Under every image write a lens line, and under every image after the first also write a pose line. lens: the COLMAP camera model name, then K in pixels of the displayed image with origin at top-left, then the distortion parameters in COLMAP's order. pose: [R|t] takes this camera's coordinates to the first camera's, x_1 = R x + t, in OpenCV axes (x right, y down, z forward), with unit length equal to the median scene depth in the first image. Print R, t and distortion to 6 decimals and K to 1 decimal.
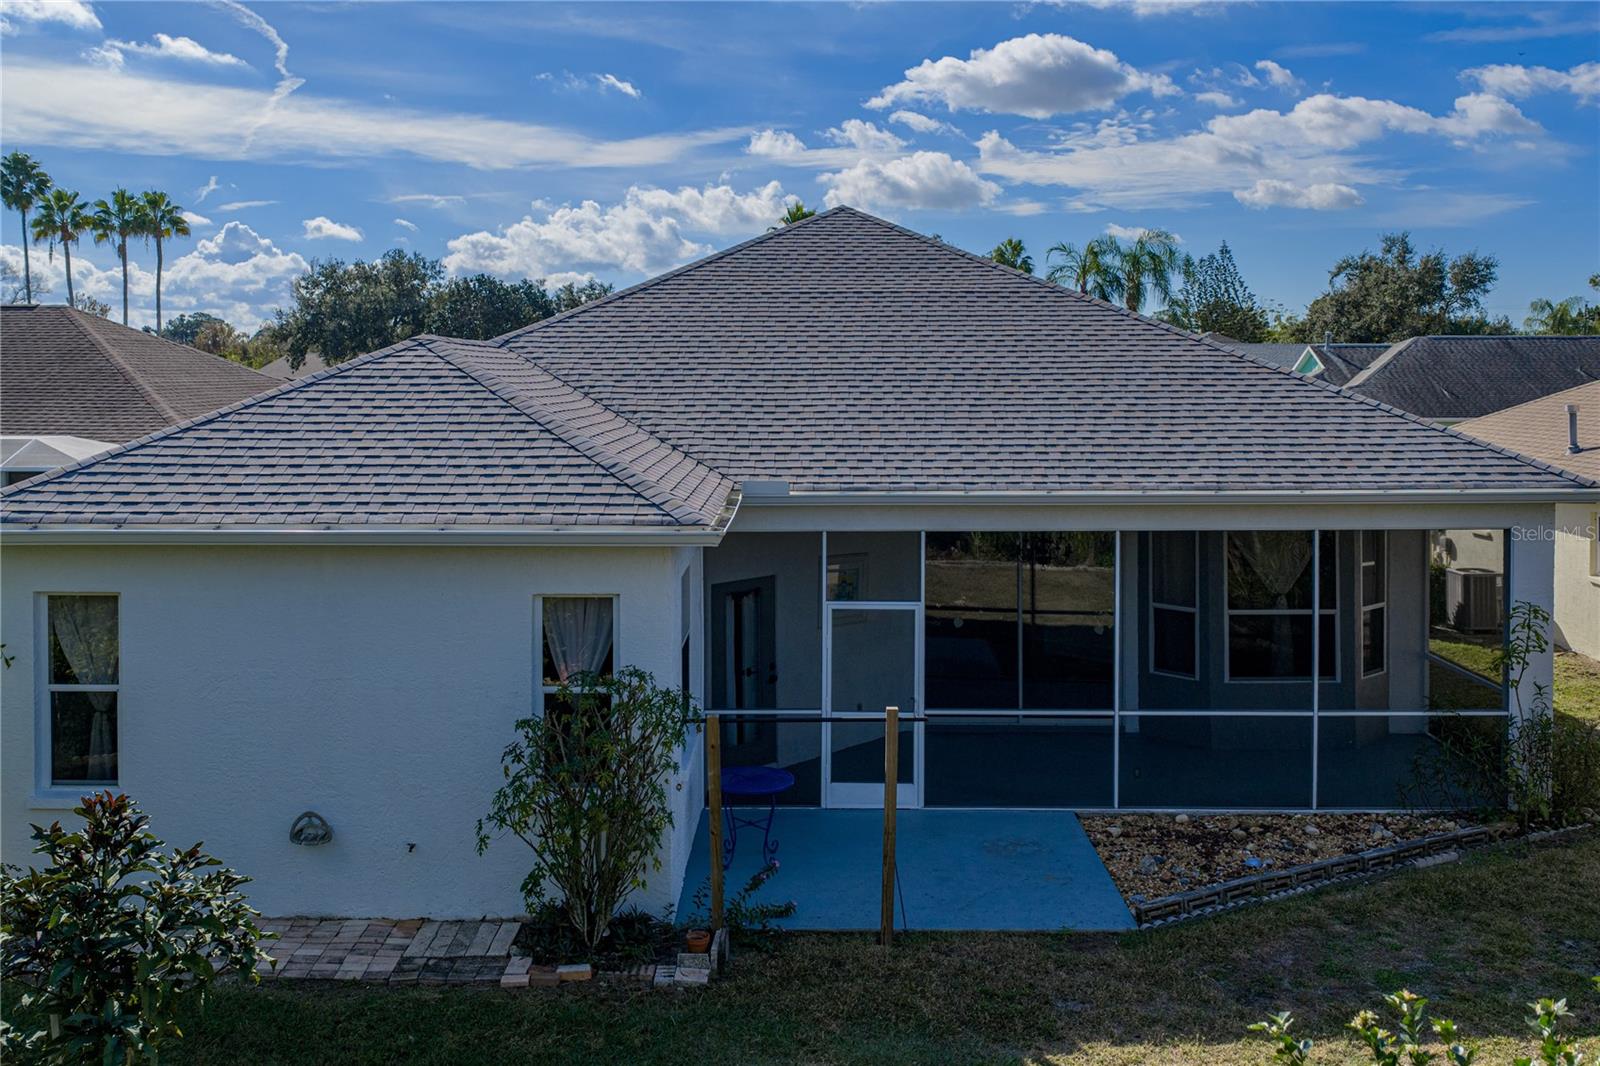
lens RADIAL K [[1338.3, 0, 802.3], [0, 1338.3, 378.4], [0, 0, 1]] dist [0.005814, -0.011508]
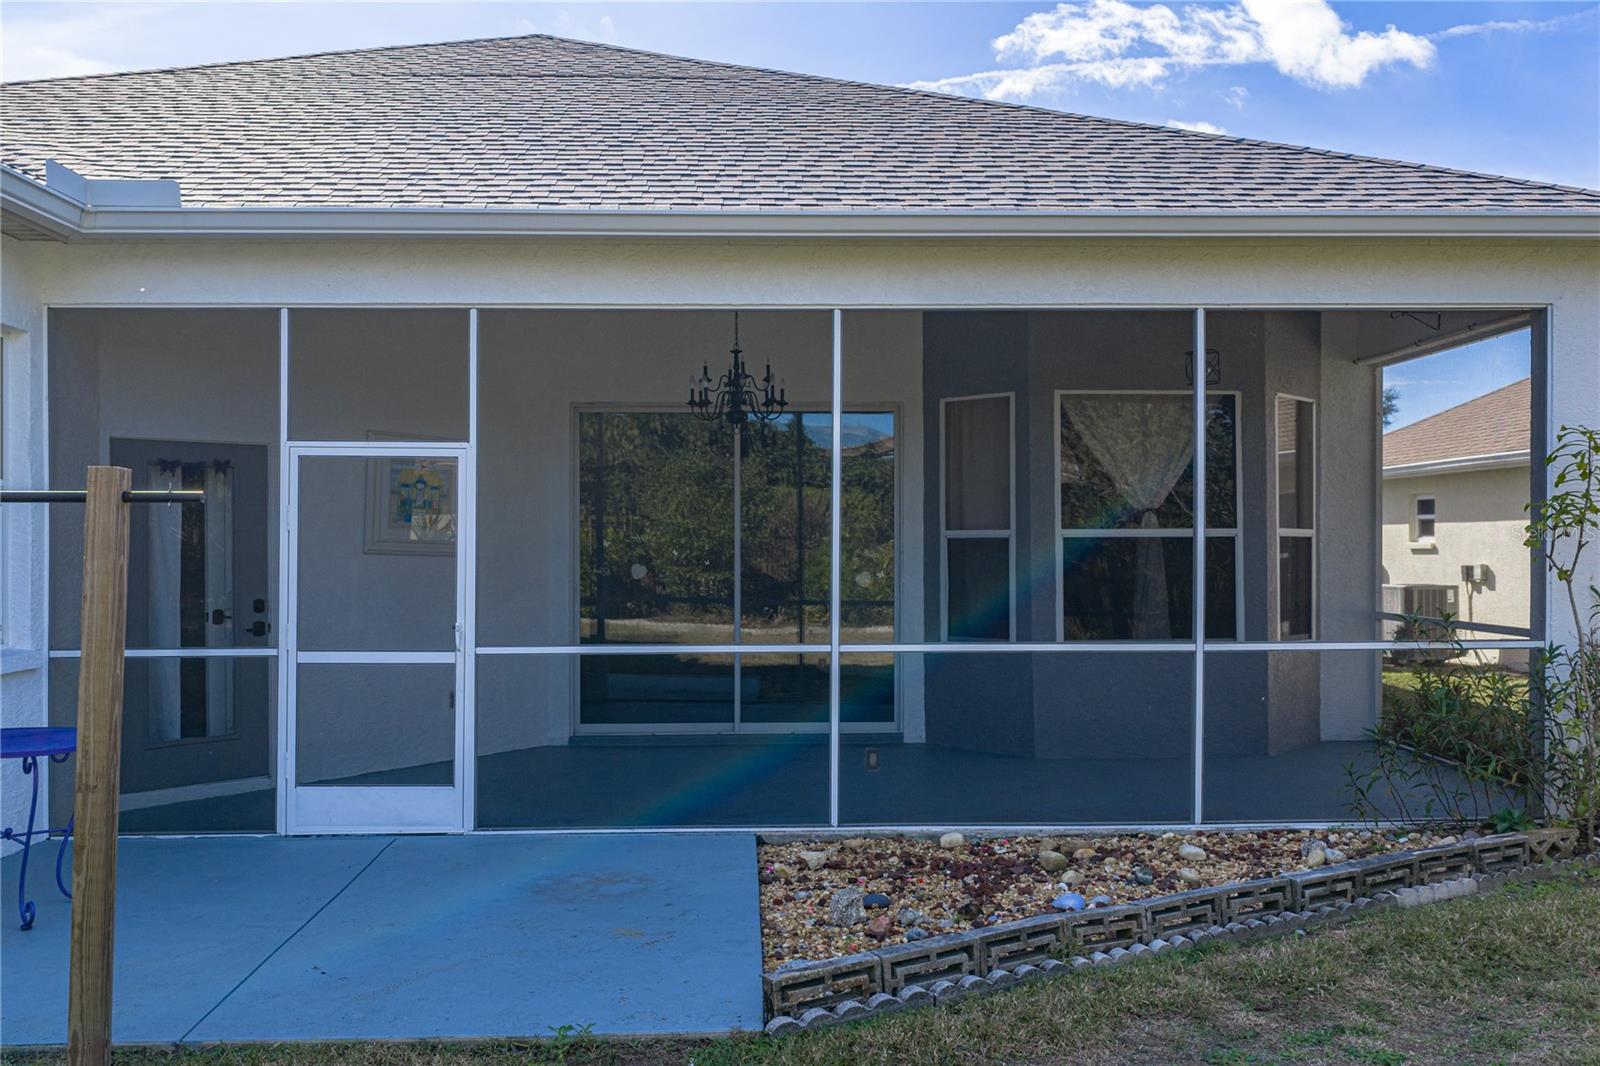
lens RADIAL K [[1323.7, 0, 789.0], [0, 1323.7, 533.1], [0, 0, 1]] dist [0.015604, -0.030364]
pose [[0.998607, -0.000239, 0.052757, 0.210328], [0.000695, 0.999962, -0.008632, 0.232528], [-0.052753, 0.008657, 0.998570, 0.525710]]
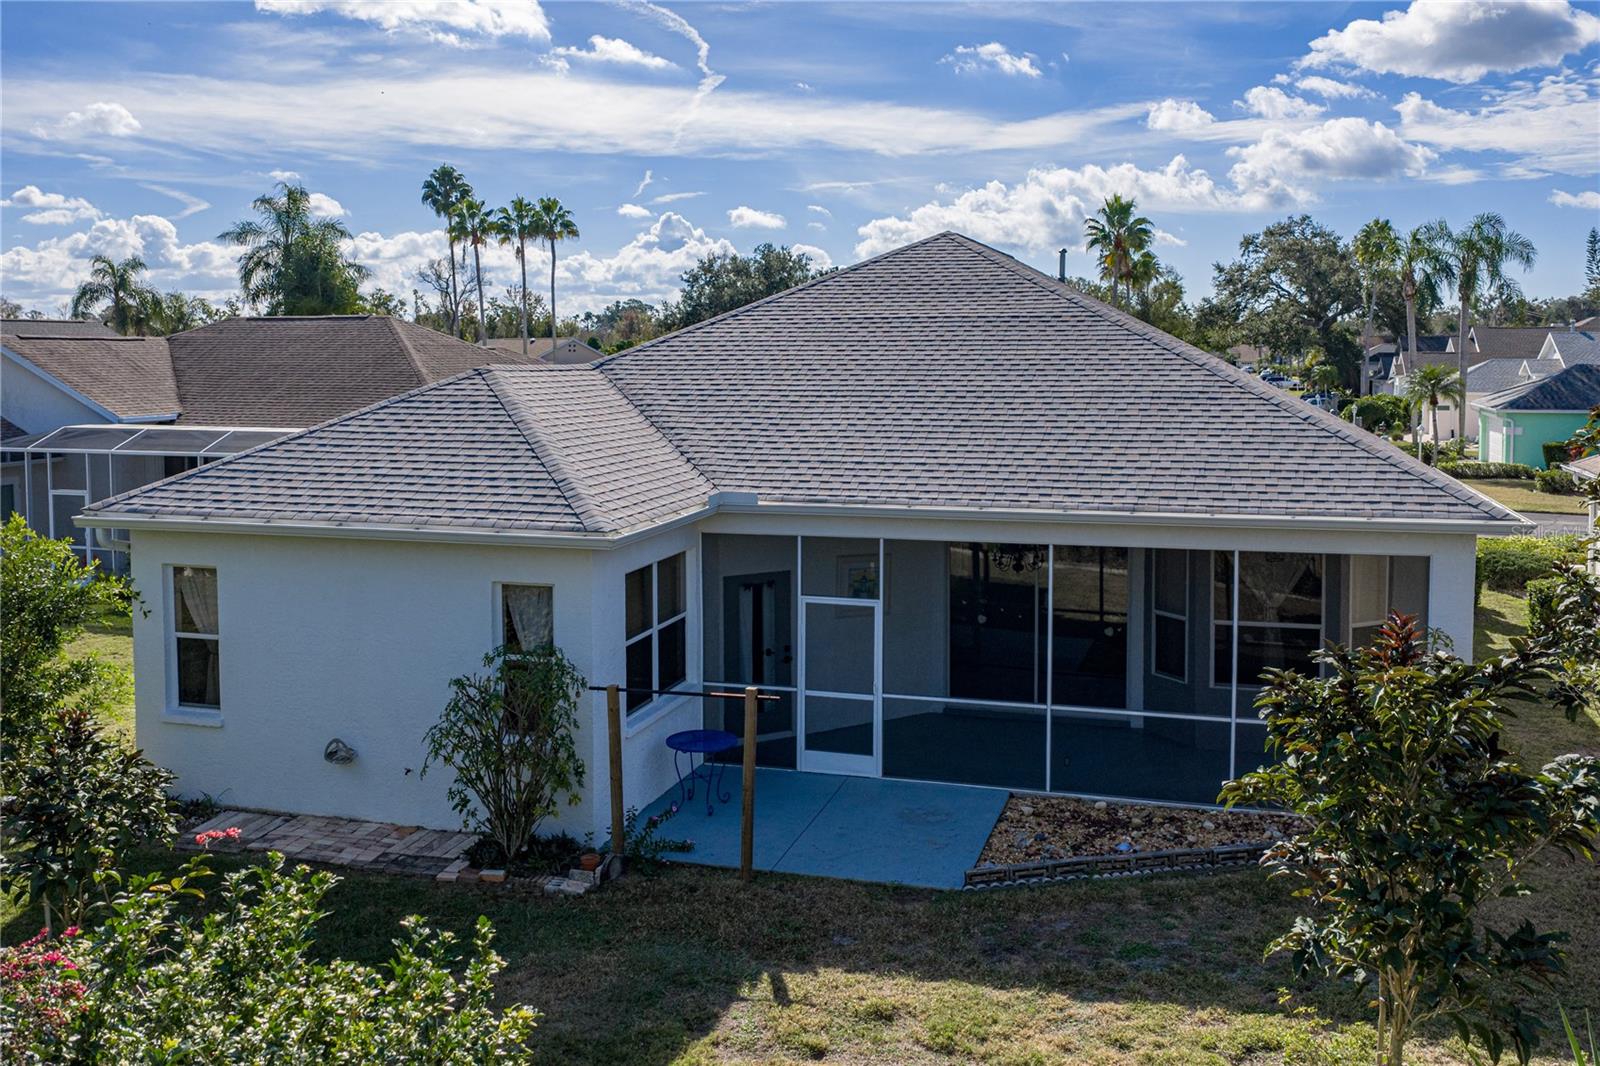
lens RADIAL K [[1319.1, 0, 865.7], [0, 1319.1, 422.4], [0, 0, 1]] dist [0.007227, -0.007909]
pose [[0.969360, 0.013530, -0.245273, 0.394262], [-0.001942, 0.998873, 0.047423, -0.042926], [0.245638, -0.045494, 0.968294, -0.099596]]
